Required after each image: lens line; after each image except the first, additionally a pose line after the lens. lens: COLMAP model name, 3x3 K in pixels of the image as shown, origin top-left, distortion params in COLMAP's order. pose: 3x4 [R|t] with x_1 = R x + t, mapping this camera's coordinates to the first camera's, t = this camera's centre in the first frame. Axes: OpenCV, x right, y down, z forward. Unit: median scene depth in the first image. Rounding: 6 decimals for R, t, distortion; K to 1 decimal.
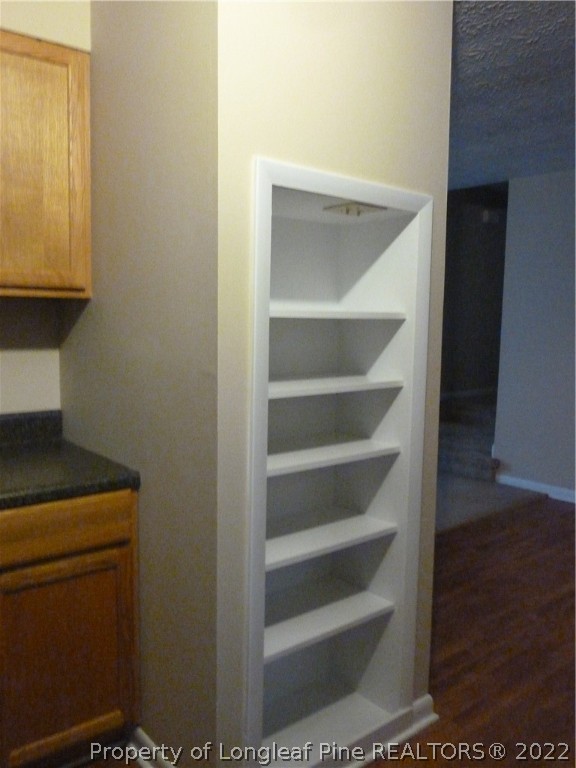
lens RADIAL K [[632.0, 0, 289.1], [0, 632.0, 387.8], [0, 0, 1]] dist [-0.042644, -0.000235]
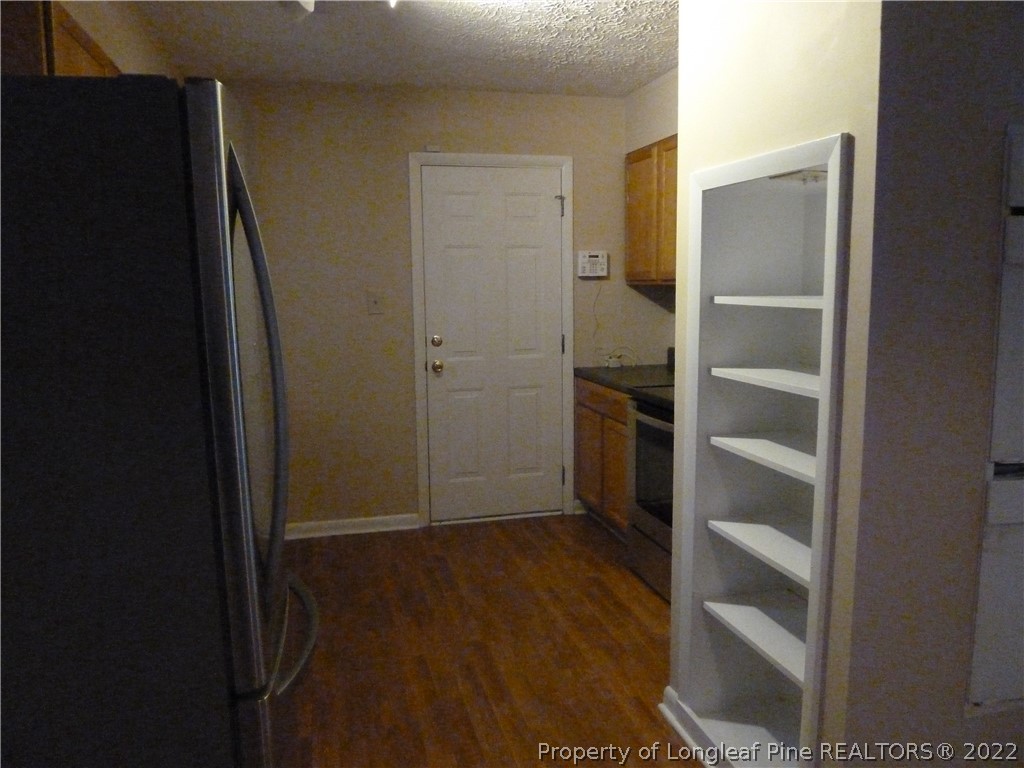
lens RADIAL K [[763.3, 0, 517.1], [0, 763.3, 378.7], [0, 0, 1]] dist [-0.042585, 0.008885]
pose [[-0.416516, 0.104724, -0.903077, 1.162919], [-0.092721, 0.983270, 0.156789, -0.137126], [0.904388, 0.149040, -0.399837, 1.060048]]
